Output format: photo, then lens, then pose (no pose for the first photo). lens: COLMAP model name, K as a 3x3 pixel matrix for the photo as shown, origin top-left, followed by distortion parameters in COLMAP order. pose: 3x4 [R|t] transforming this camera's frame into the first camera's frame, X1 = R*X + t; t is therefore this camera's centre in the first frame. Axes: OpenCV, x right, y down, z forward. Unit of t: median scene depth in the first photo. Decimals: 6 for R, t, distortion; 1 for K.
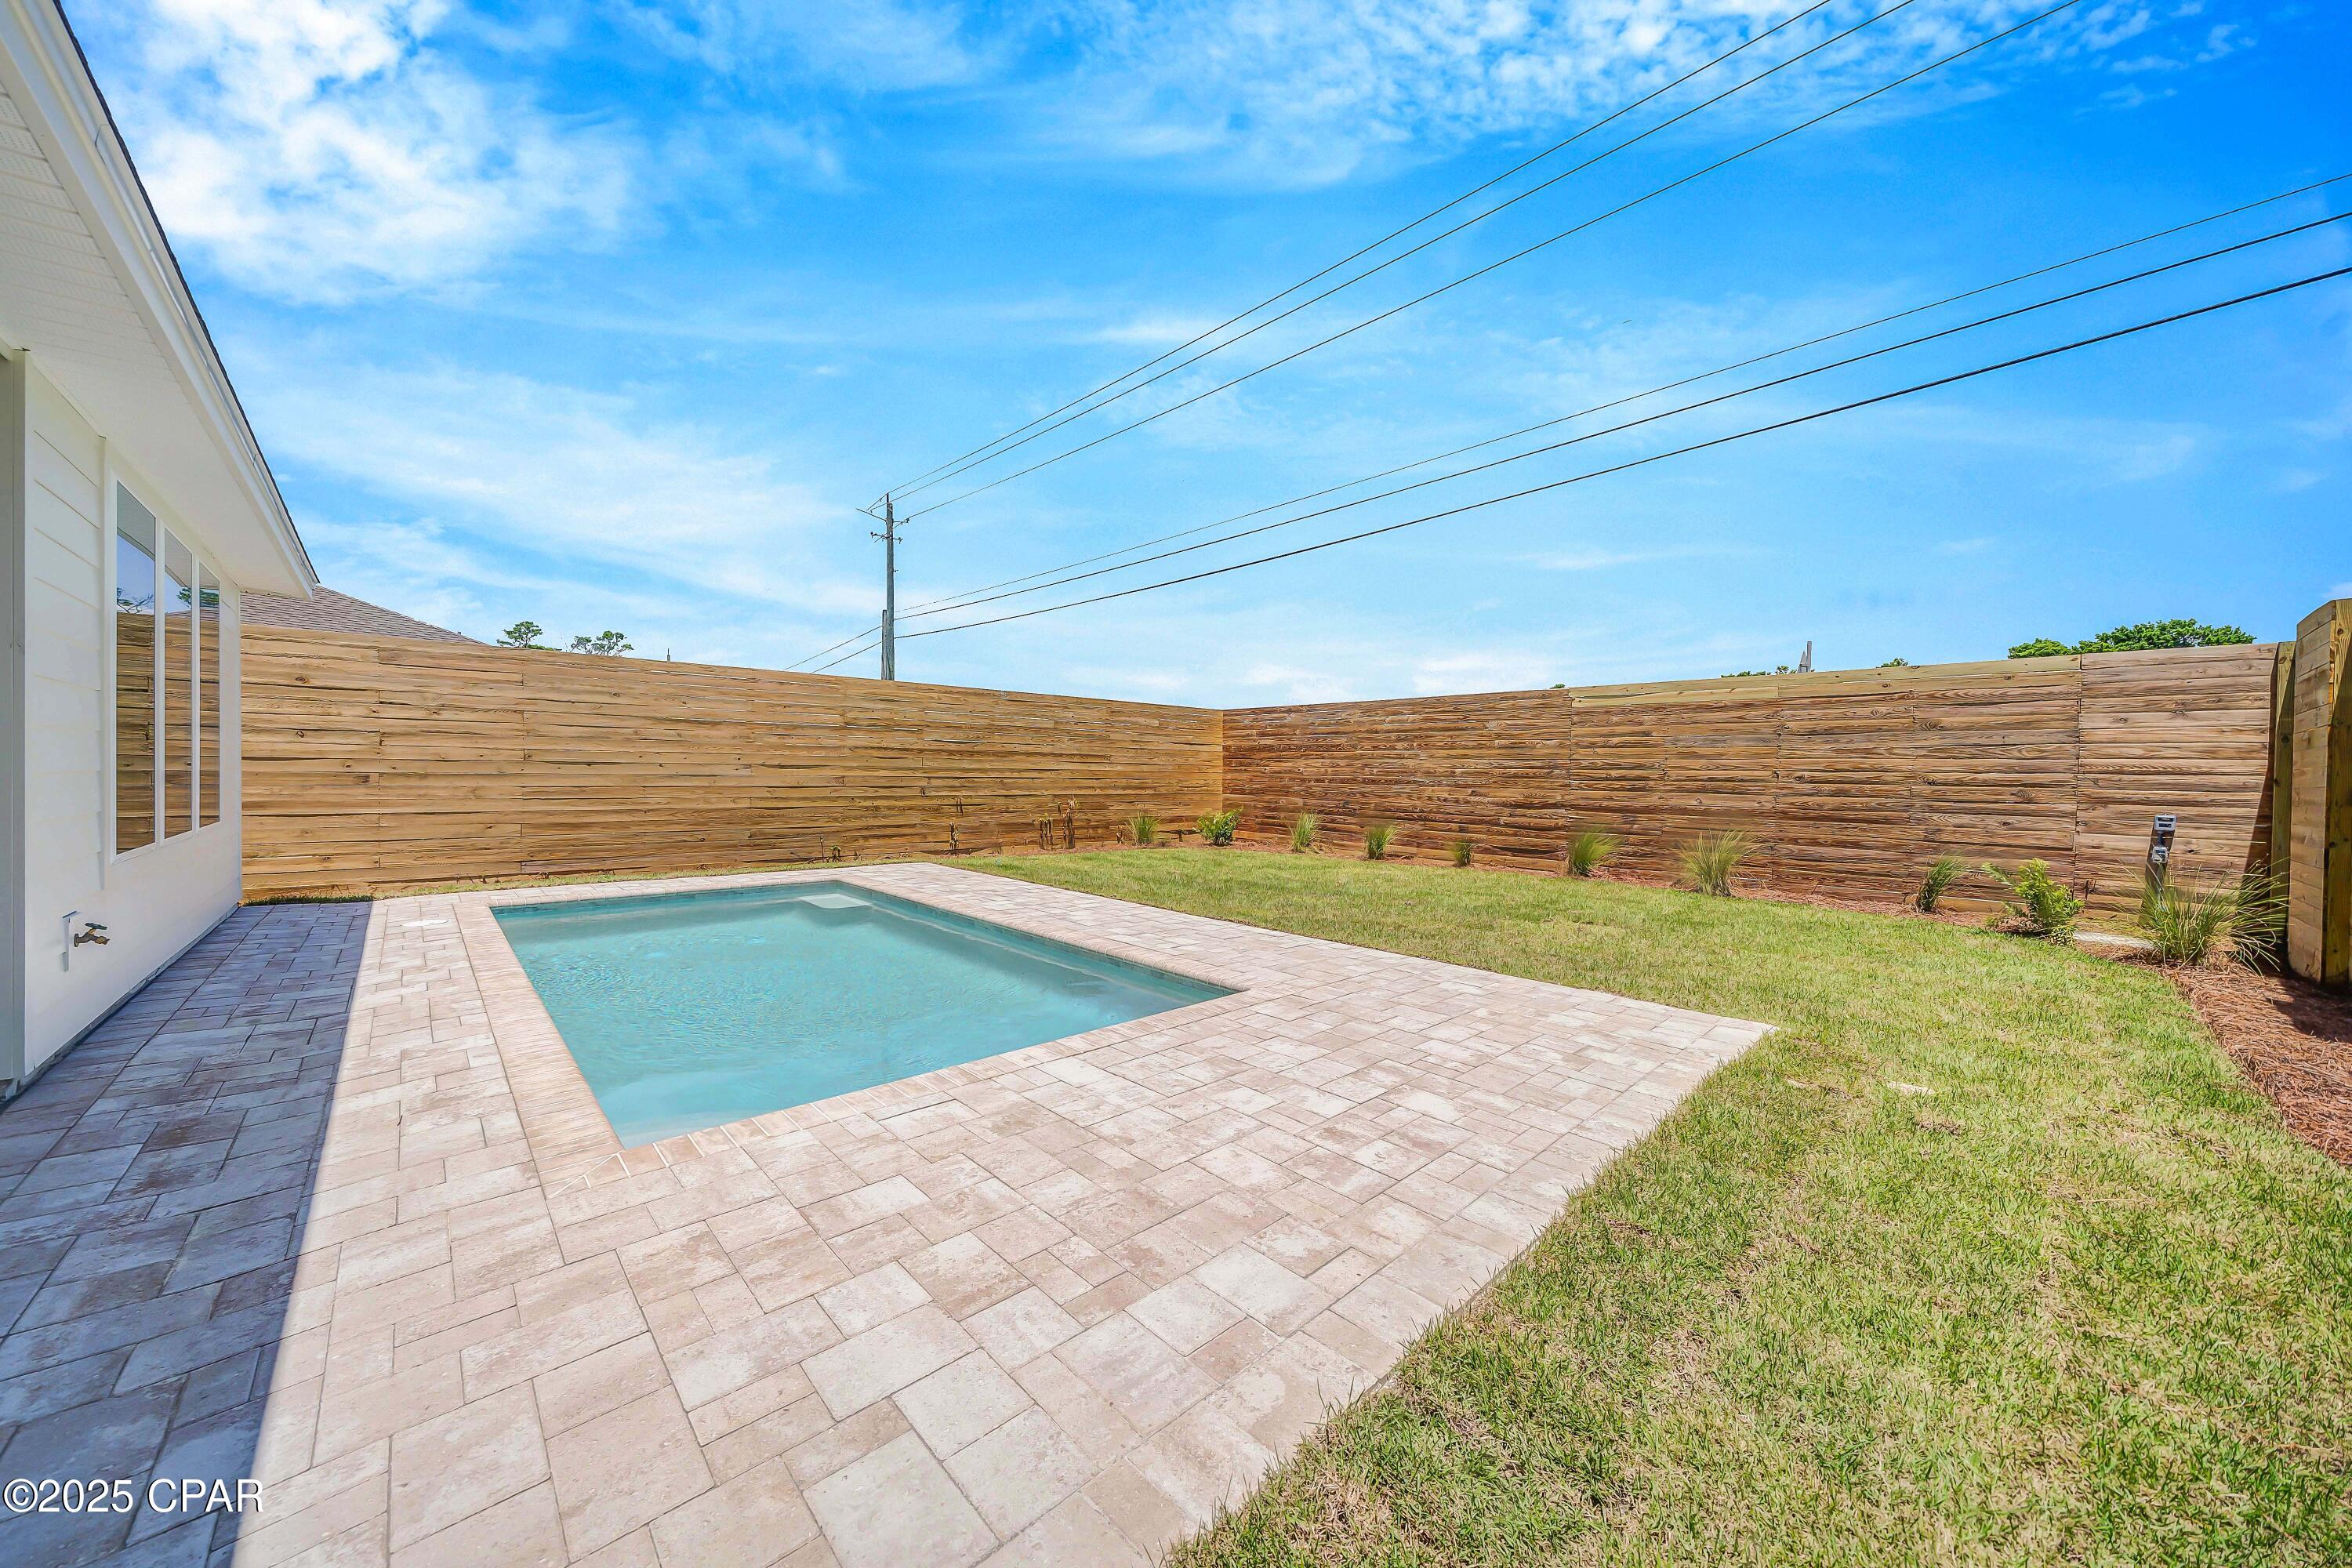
lens RADIAL K [[815.0, 0, 1164.4], [0, 815.0, 783.6], [0, 0, 1]] dist [-0.004736, 0.000288]
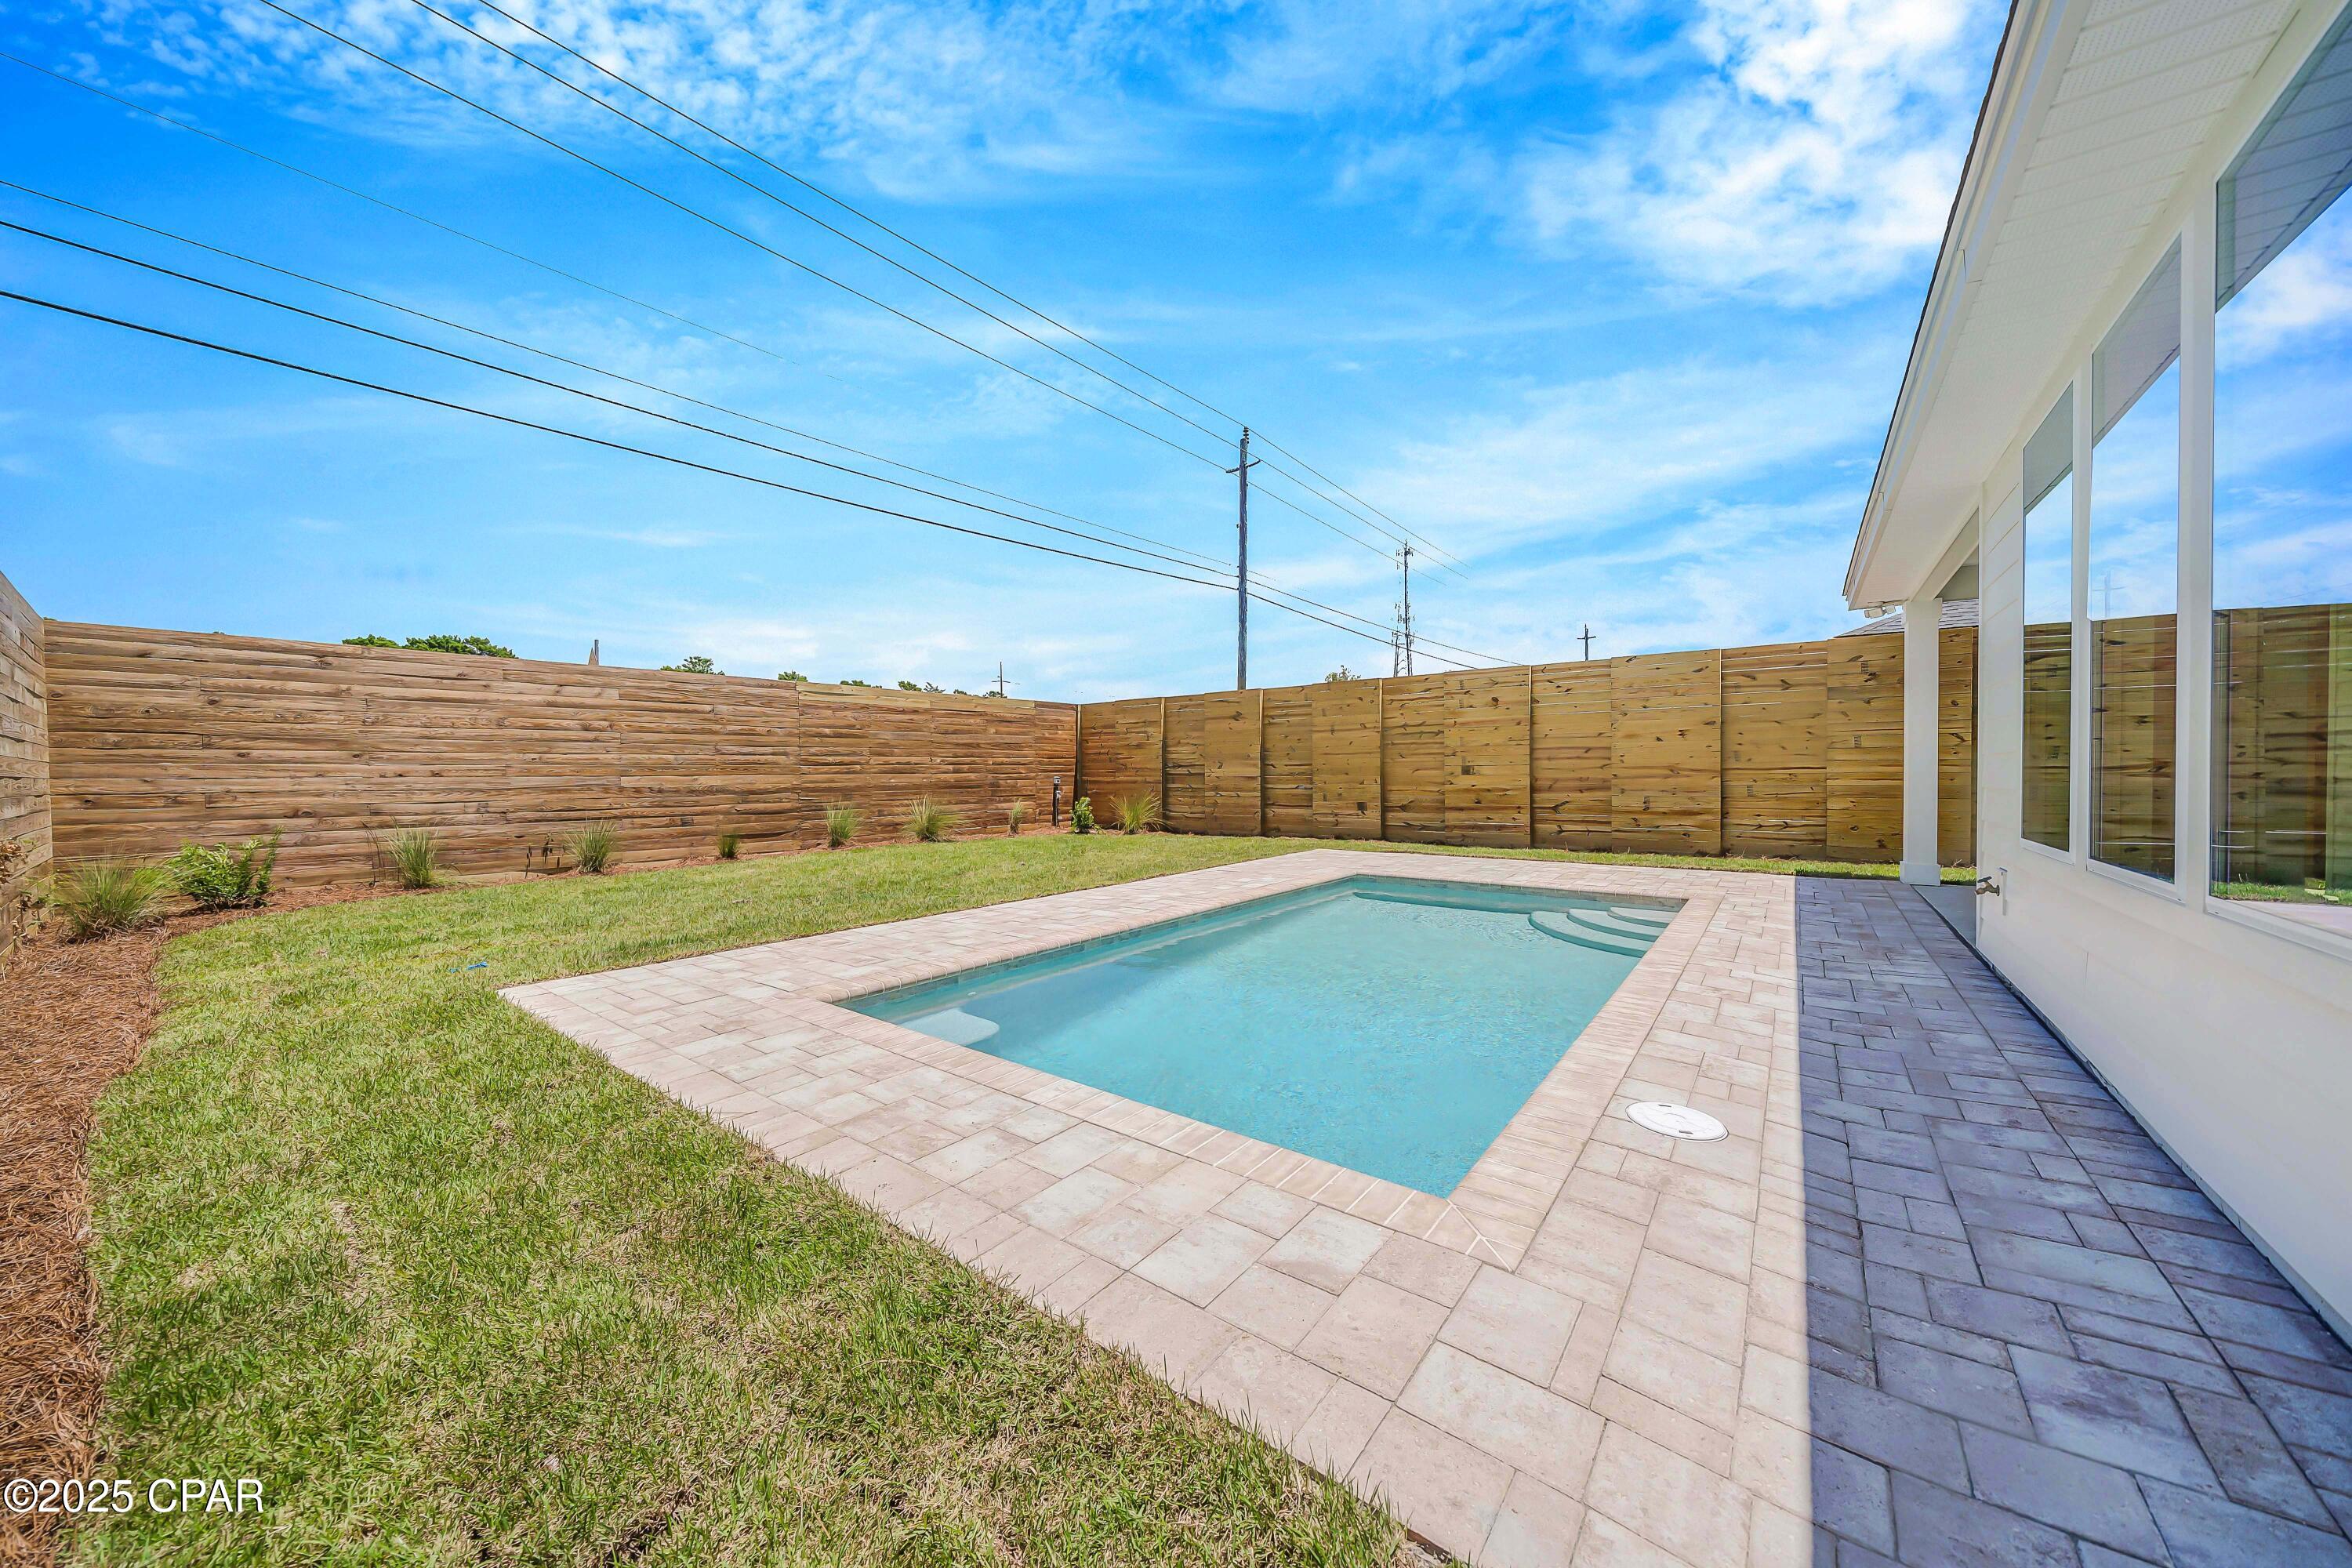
lens RADIAL K [[815.0, 0, 1171.5], [0, 815.0, 787.7], [0, 0, 1]] dist [-0.004736, 0.000288]
pose [[-0.156381, -0.038903, 0.986930, -0.871534], [0.017342, 0.998962, 0.042126, -0.016081], [-0.987545, 0.023703, -0.155544, 0.879718]]
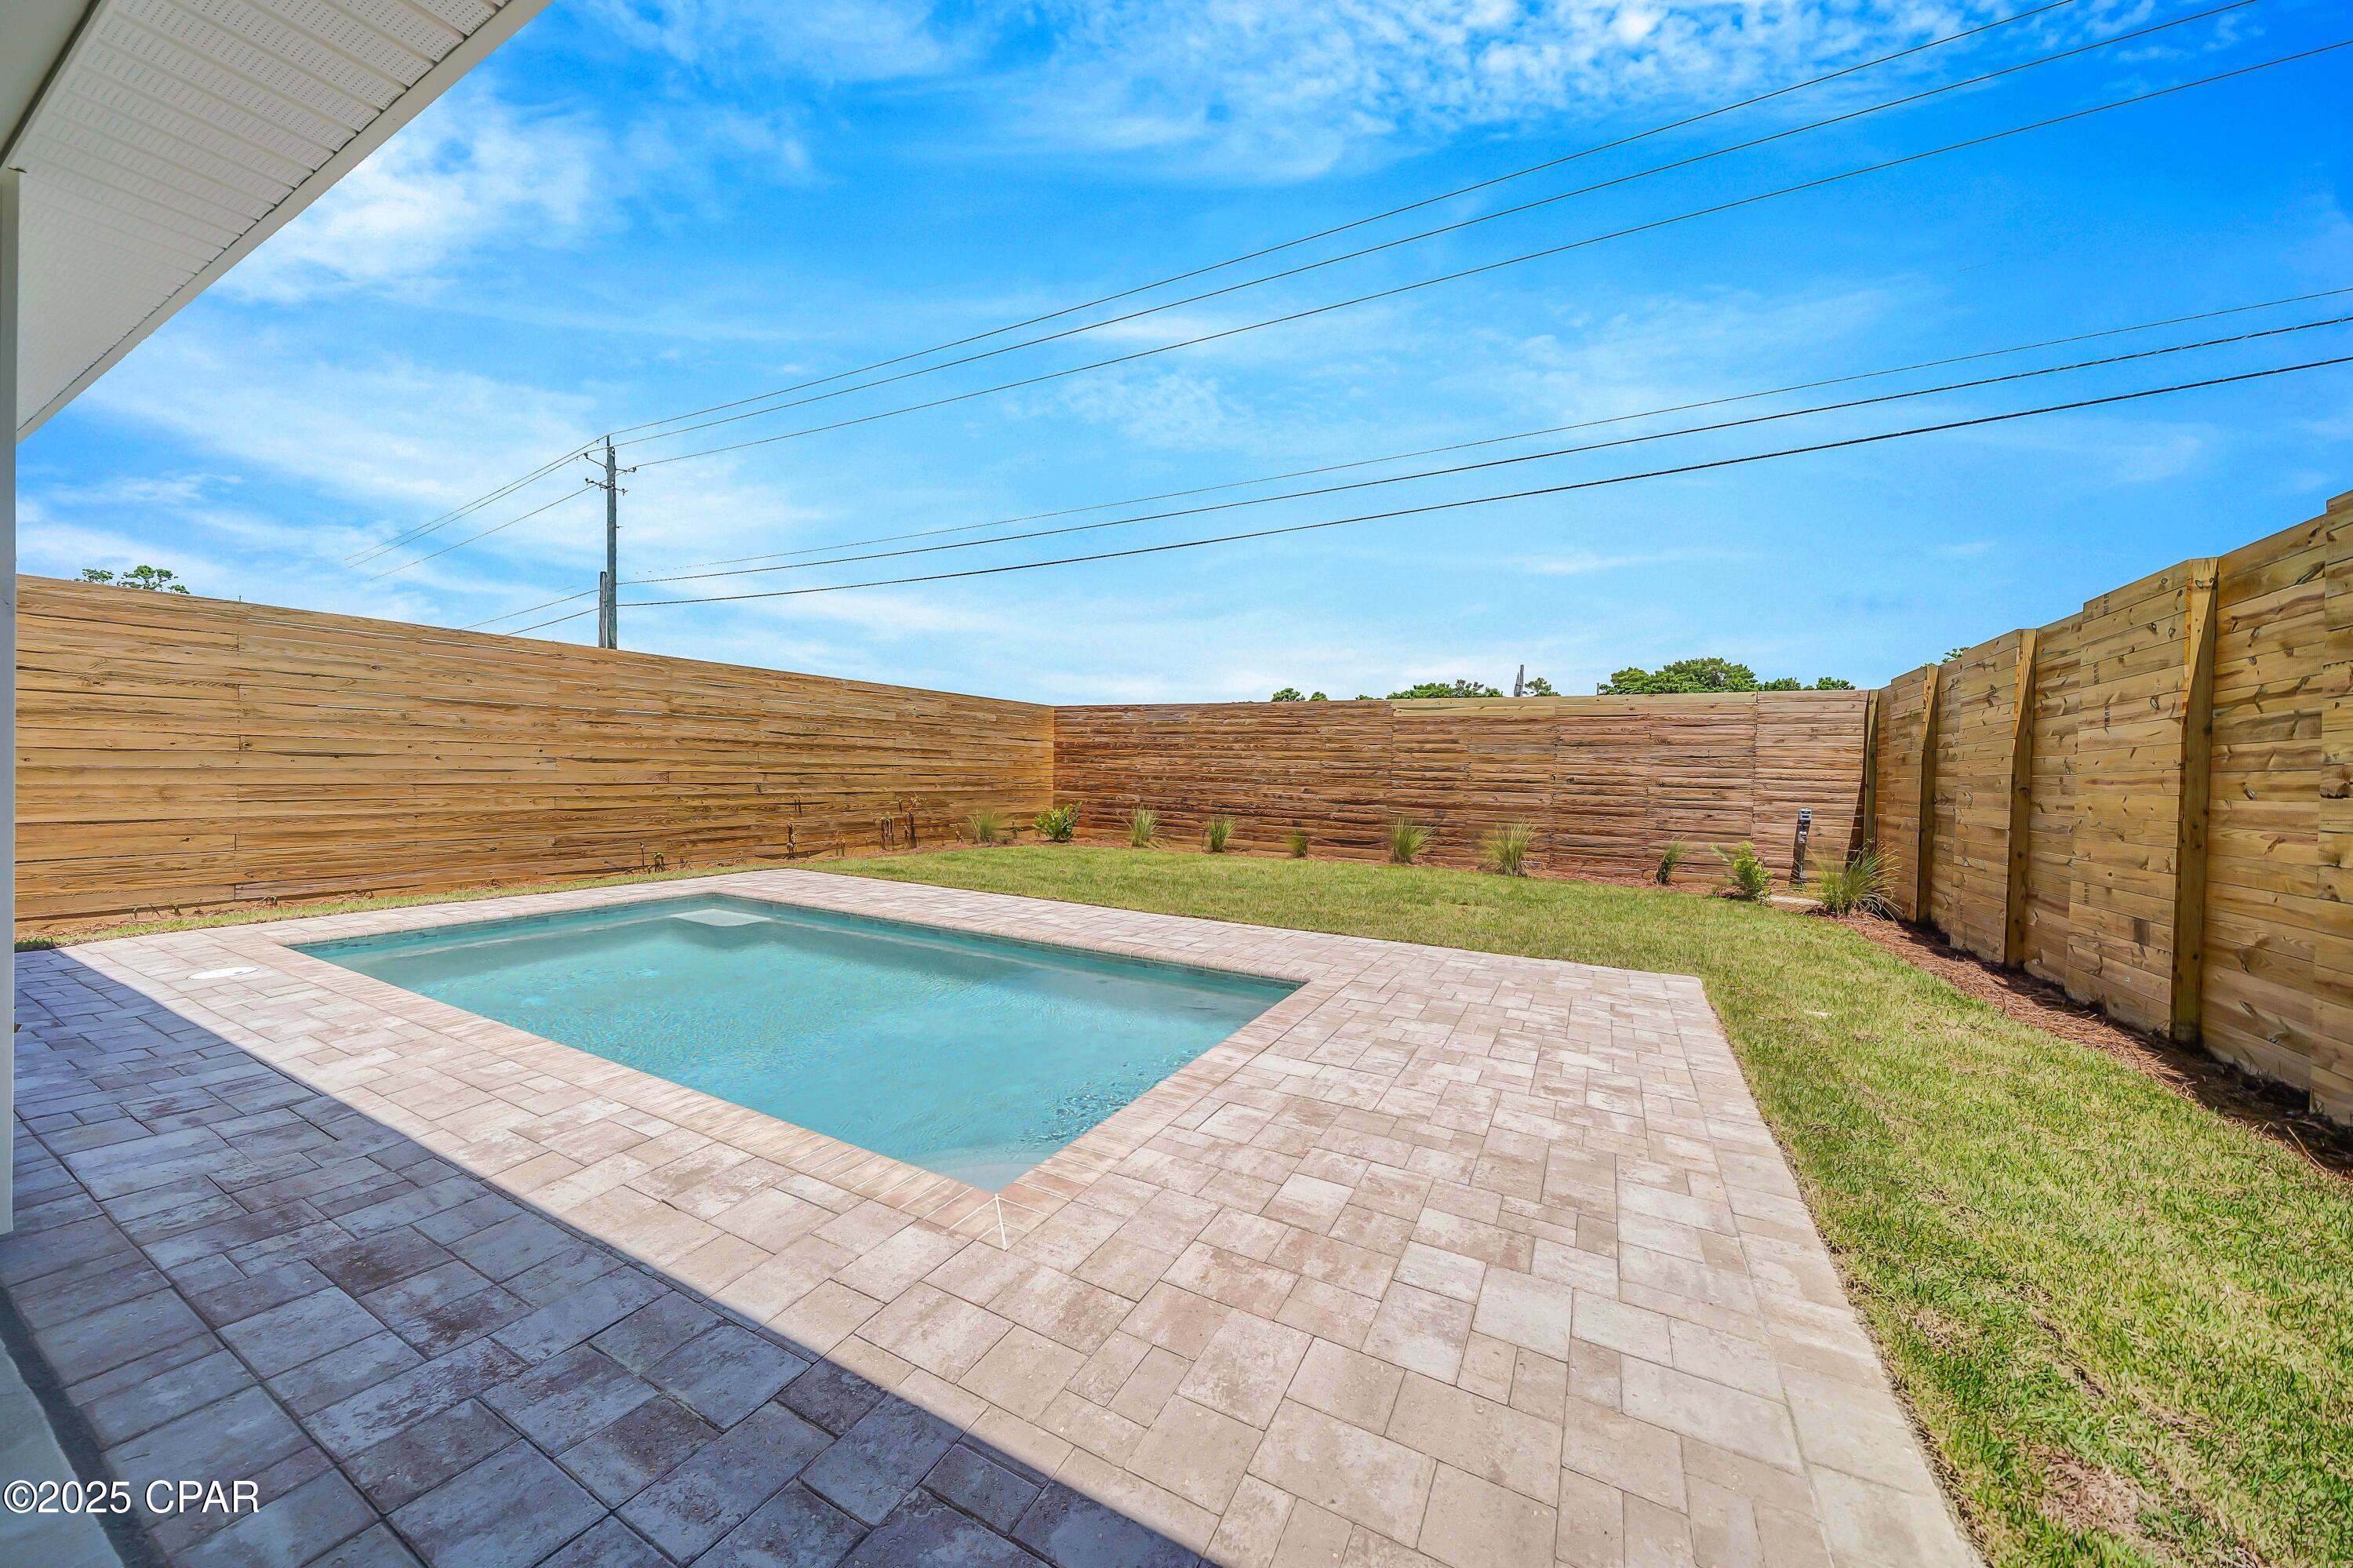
lens RADIAL K [[815.4, 0, 1162.1], [0, 815.4, 784.1], [0, 0, 1]] dist [-0.004736, 0.000288]
pose [[0.948627, 0.002510, 0.316388, -0.226247], [-0.005964, 0.999933, 0.009950, -0.010435], [-0.316342, -0.011325, 0.948578, 0.013031]]
